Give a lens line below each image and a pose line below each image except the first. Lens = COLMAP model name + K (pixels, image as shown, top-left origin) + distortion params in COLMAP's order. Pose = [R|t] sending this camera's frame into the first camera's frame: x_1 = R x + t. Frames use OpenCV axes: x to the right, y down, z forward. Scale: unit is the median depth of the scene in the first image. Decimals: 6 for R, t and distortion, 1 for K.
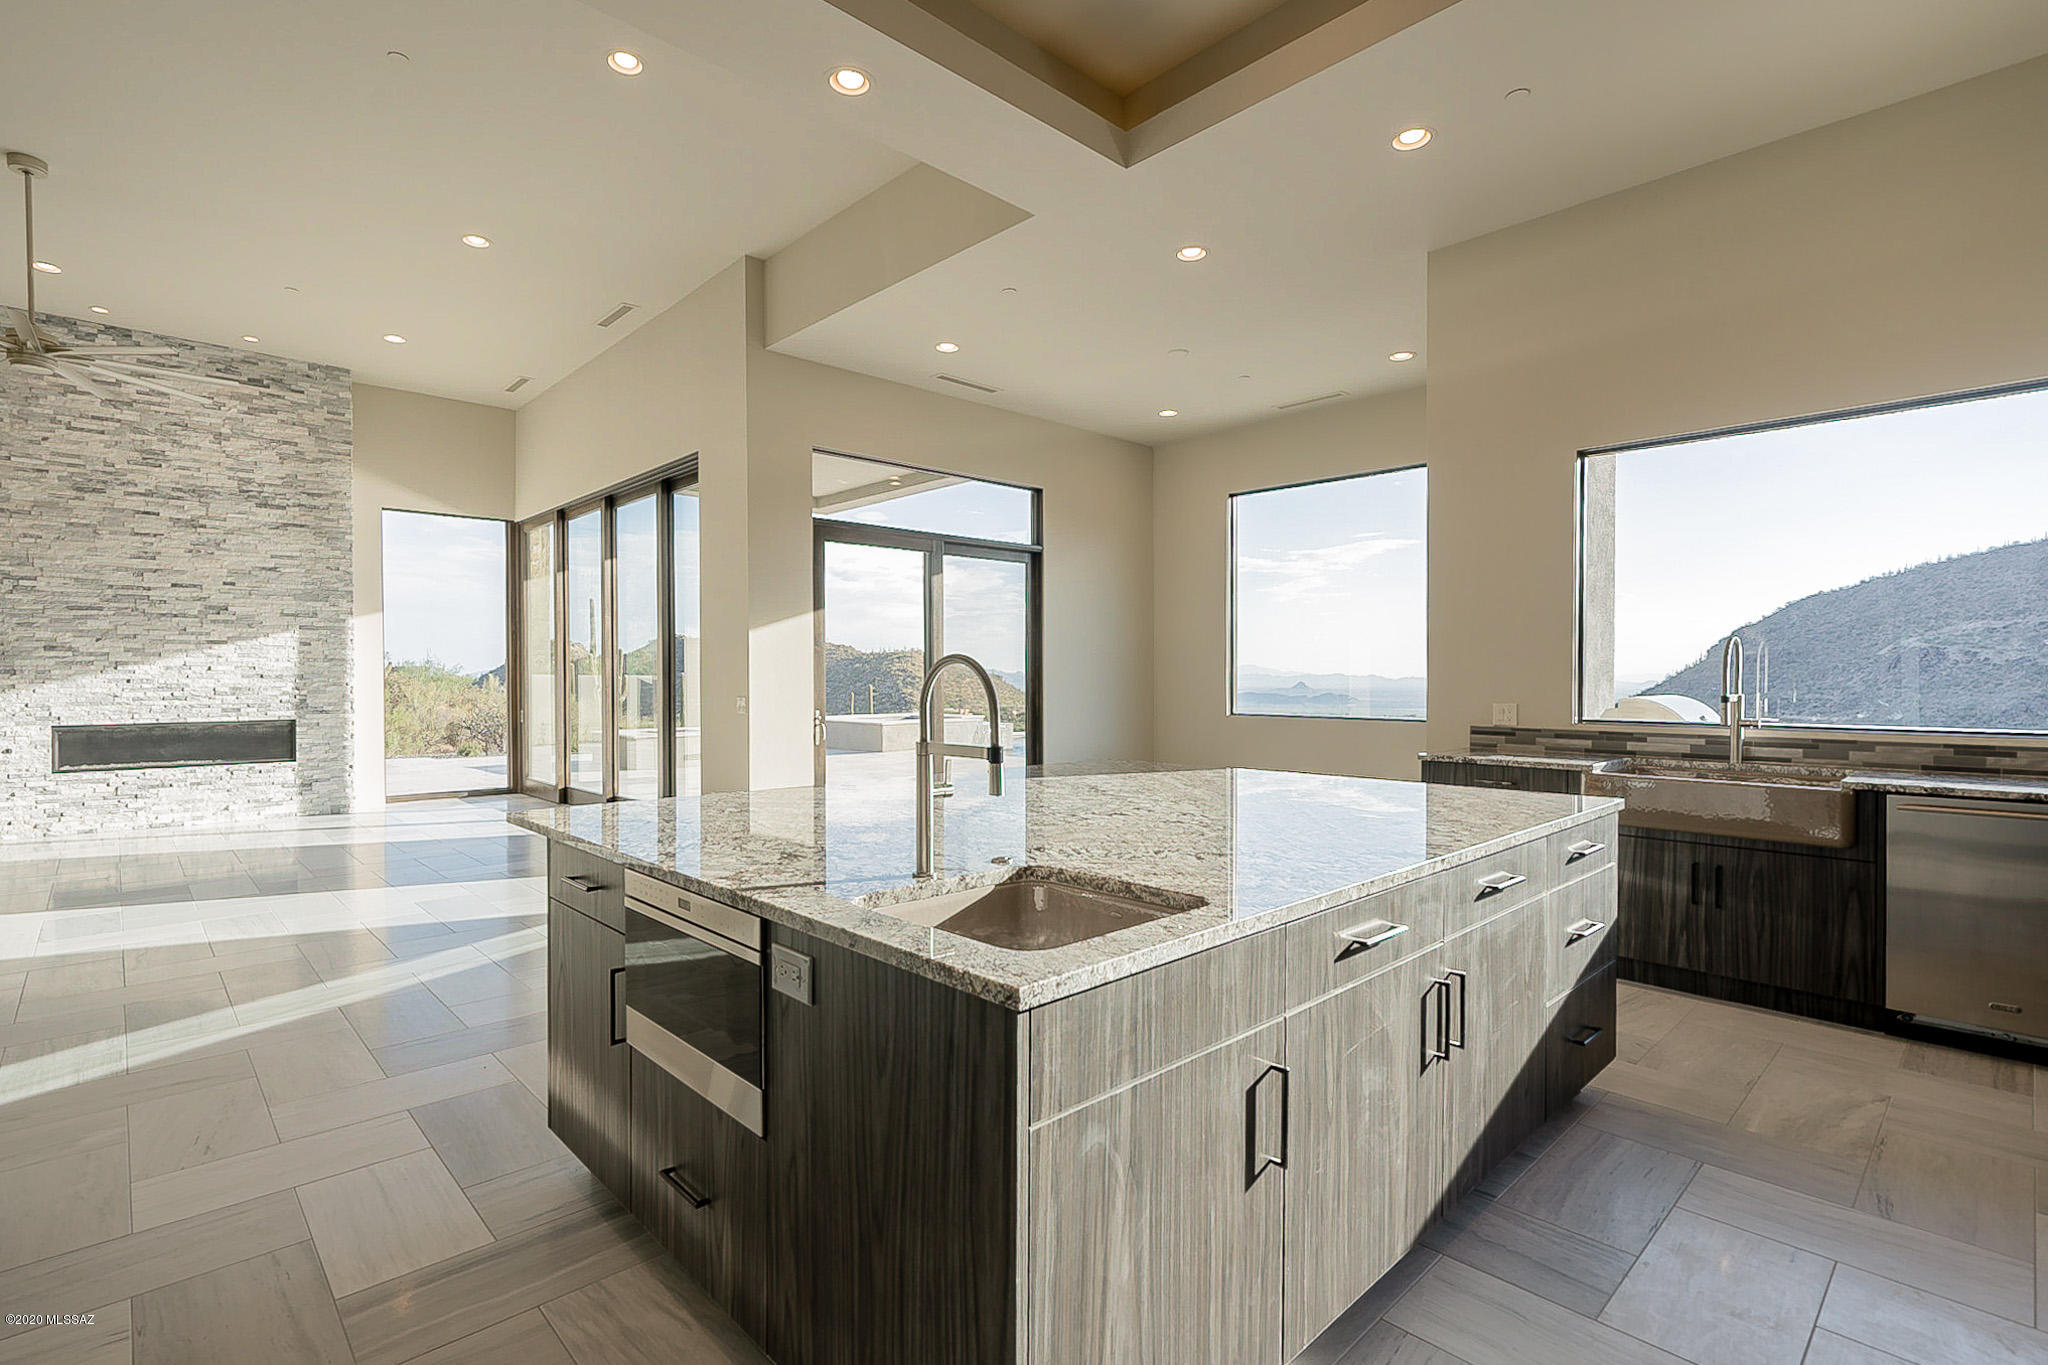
lens RADIAL K [[970.0, 0, 1036.0], [0, 970.0, 689.0], [0, 0, 1]] dist [0.000154, -0.000486]
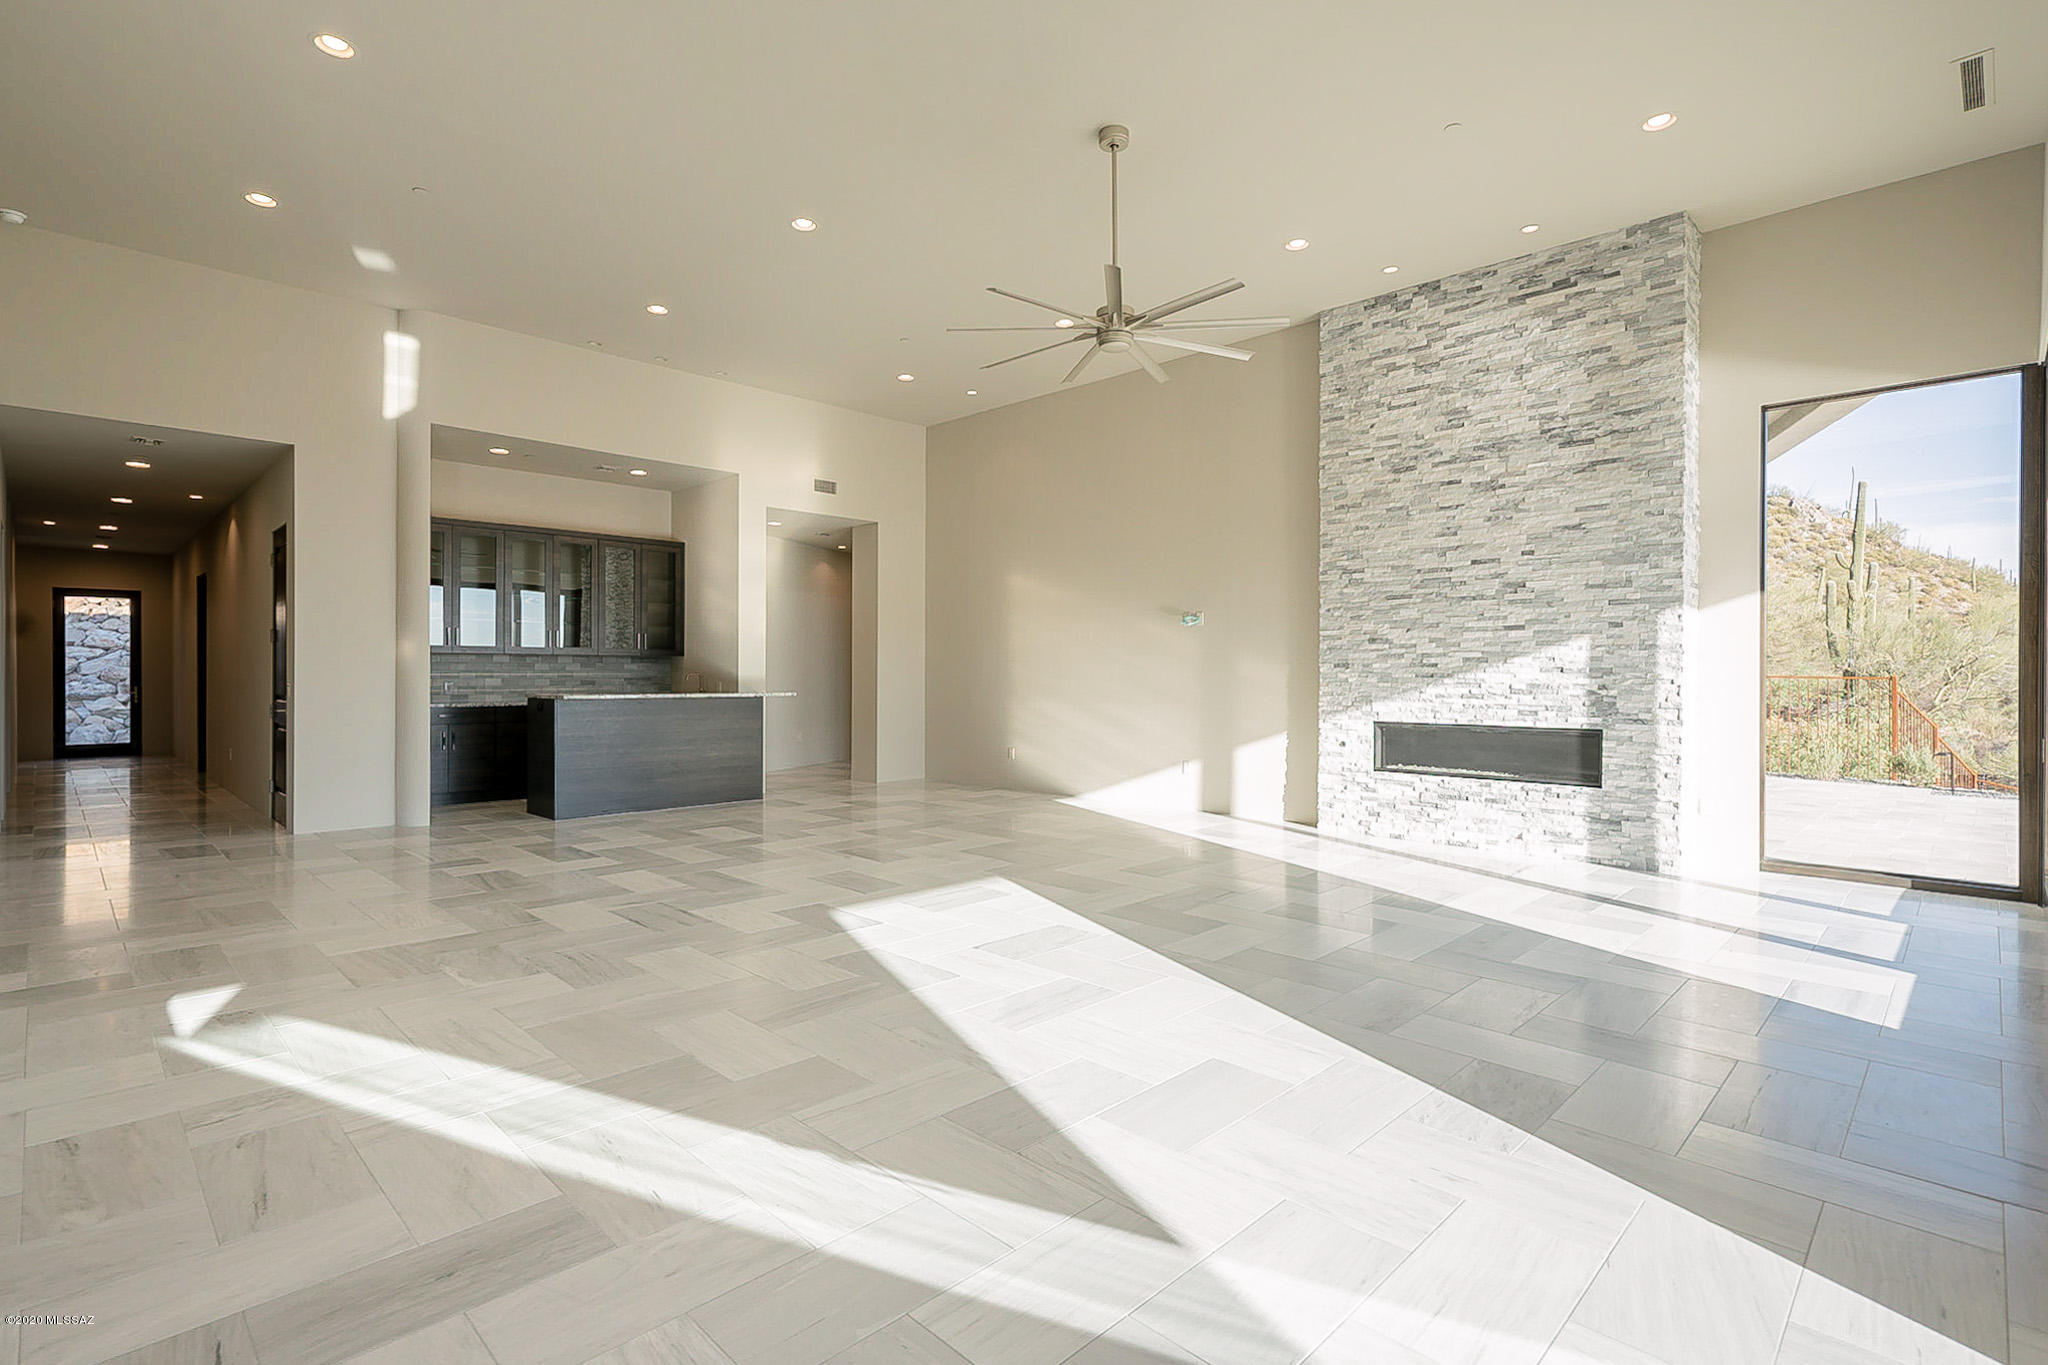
lens RADIAL K [[947.0, 0, 1028.4], [0, 947.0, 674.1], [0, 0, 1]] dist [-0.001542, 0.000404]
pose [[0.033359, 0.002176, -0.999441, -0.076269], [-0.017189, 0.999851, 0.001603, -0.004265], [0.999296, 0.017126, 0.033392, 0.577565]]
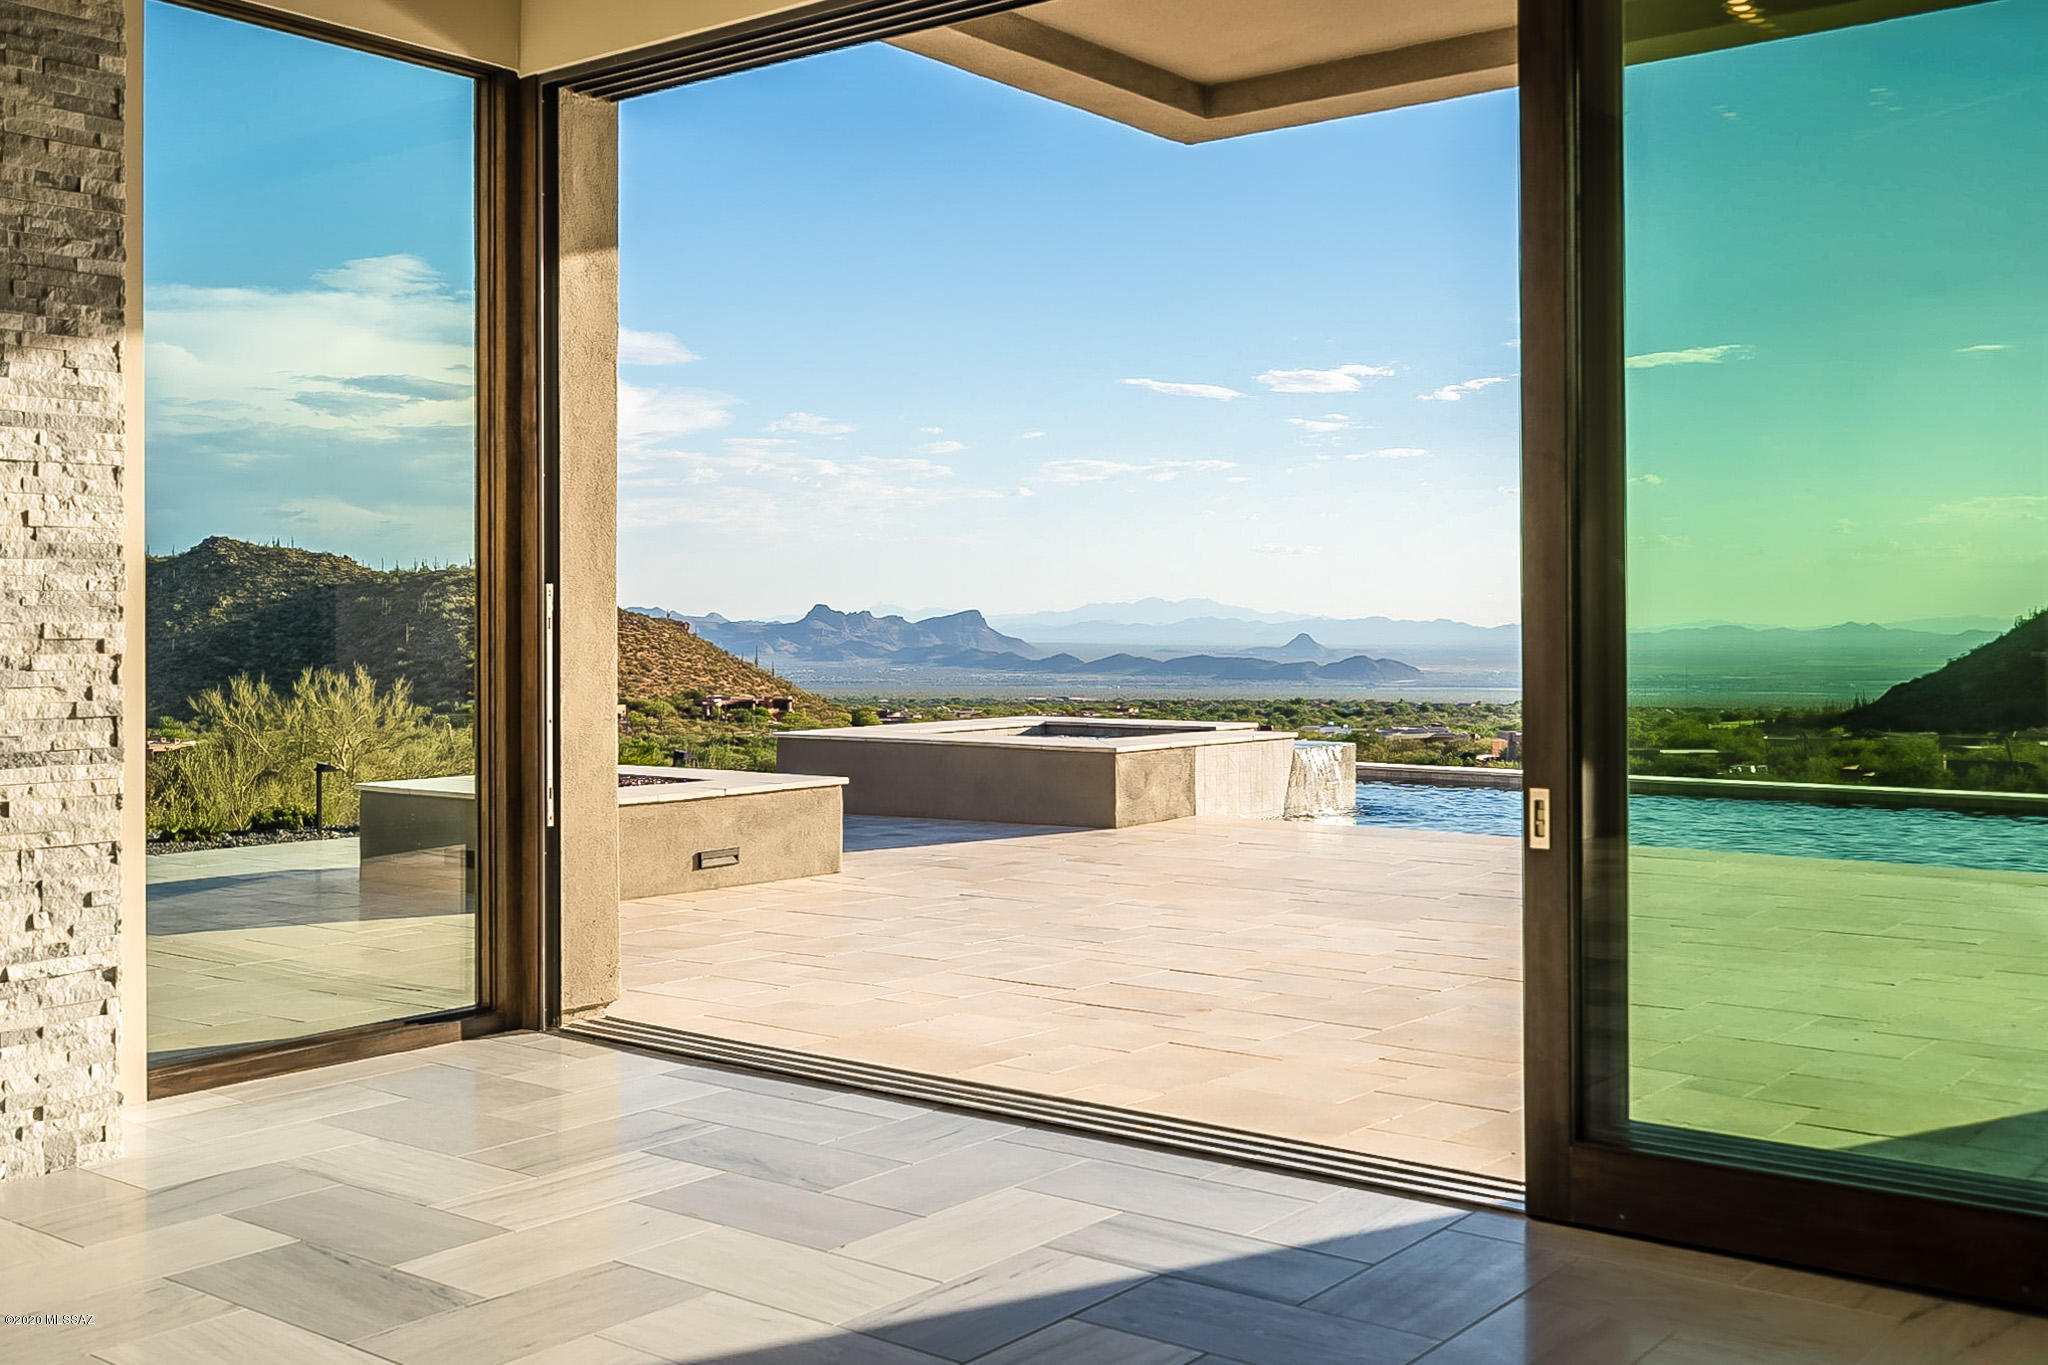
lens RADIAL K [[2058.9, 0, 1032.9], [0, 2058.9, 613.6], [0, 0, 1]] dist [0.004243, 0.005349]
pose [[0.989485, -0.000012, 0.144633, -0.595762], [0.002650, 0.999834, -0.018047, -0.003444], [-0.144609, 0.018241, 0.989321, 0.476012]]
